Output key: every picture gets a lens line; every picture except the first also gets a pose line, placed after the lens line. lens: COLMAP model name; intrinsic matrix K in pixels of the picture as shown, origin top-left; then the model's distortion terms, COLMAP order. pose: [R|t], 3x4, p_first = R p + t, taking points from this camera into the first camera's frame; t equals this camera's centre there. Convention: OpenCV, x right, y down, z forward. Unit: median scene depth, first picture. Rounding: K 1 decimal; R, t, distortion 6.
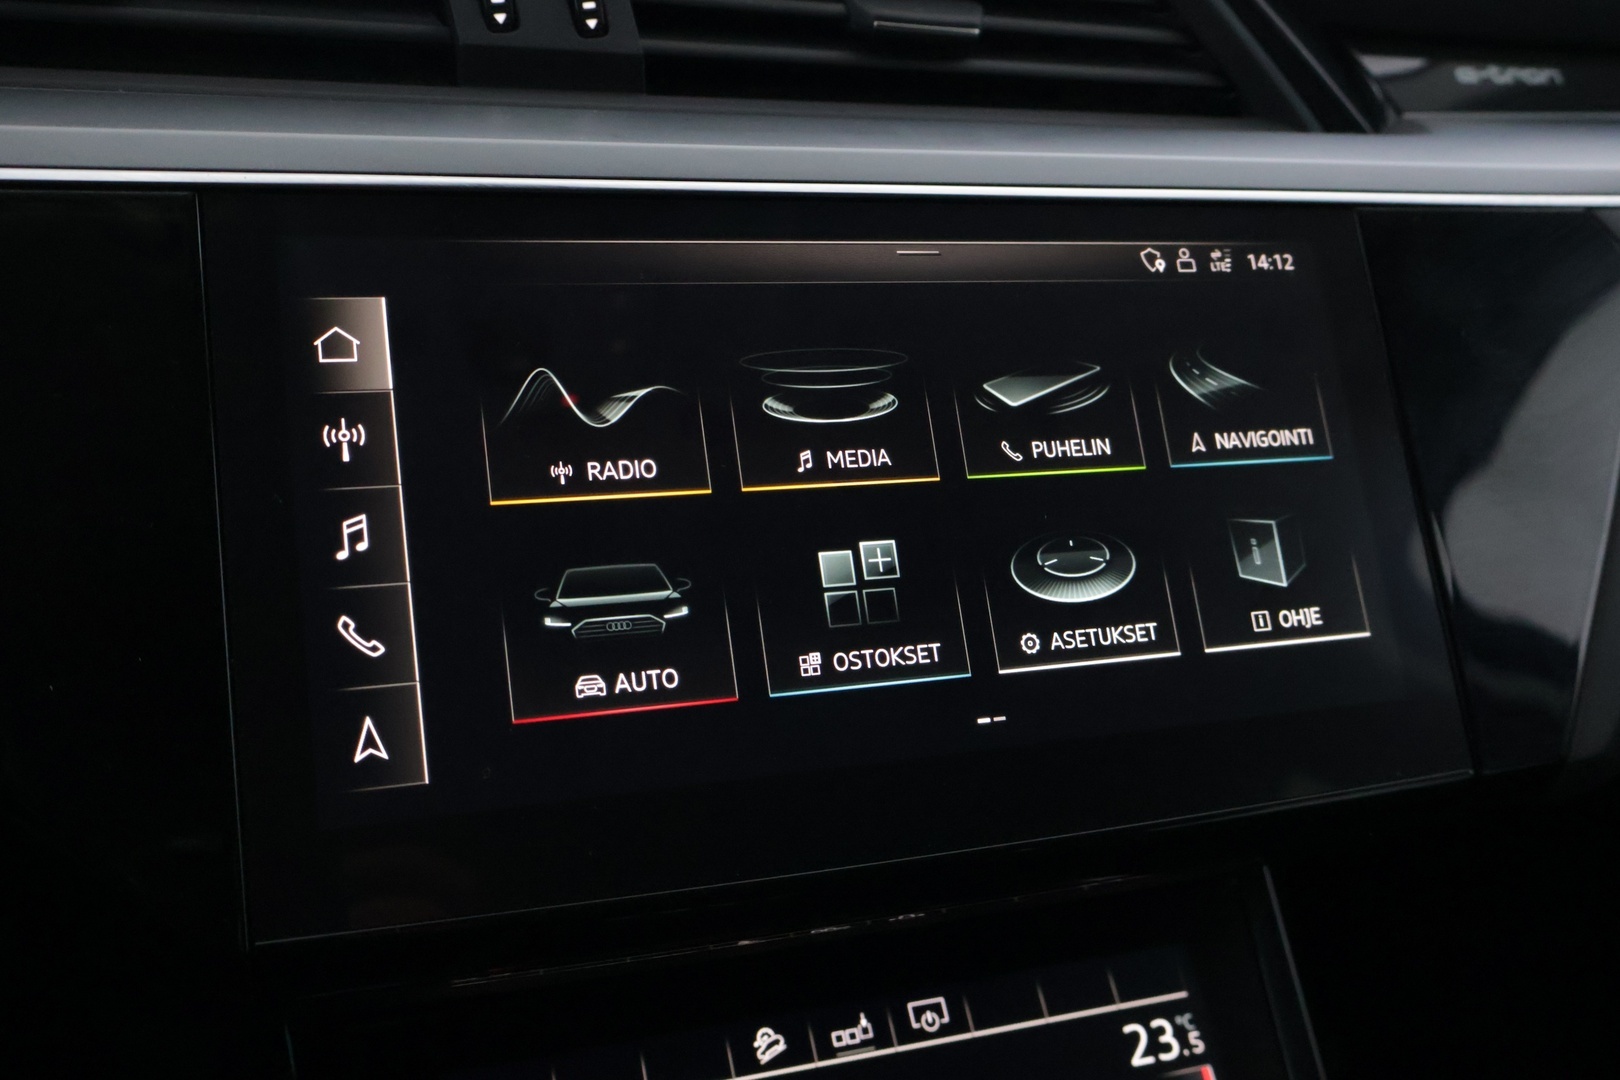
lens RADIAL K [[1606.7, 0, 810.0], [0, 1606.7, 540.0], [0, 0, 1]] dist [-0.000837, 0.005502]
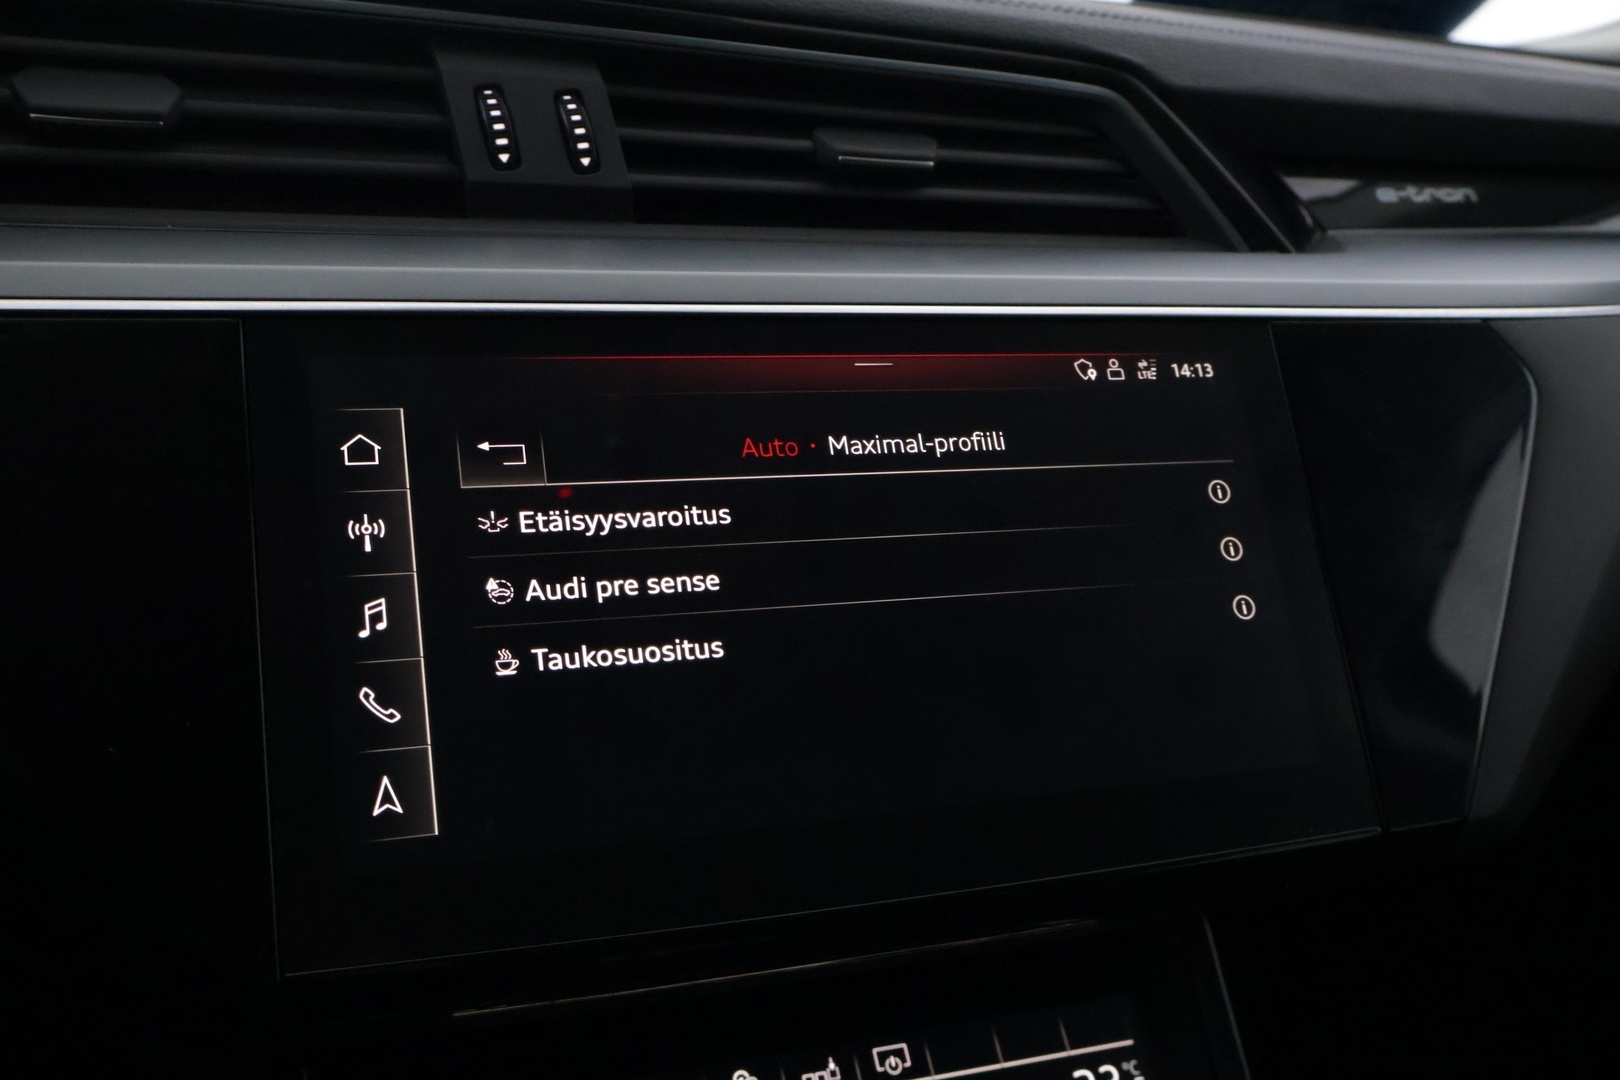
lens RADIAL K [[1706.0, 0, 810.0], [0, 1706.0, 540.0], [0, 0, 1]] dist [-0.001769, 0.004390]
pose [[0.999979, -0.003549, -0.005402, 0.027074], [0.003244, 0.998454, -0.055483, 0.009431], [0.005591, 0.055465, 0.998445, -0.177664]]
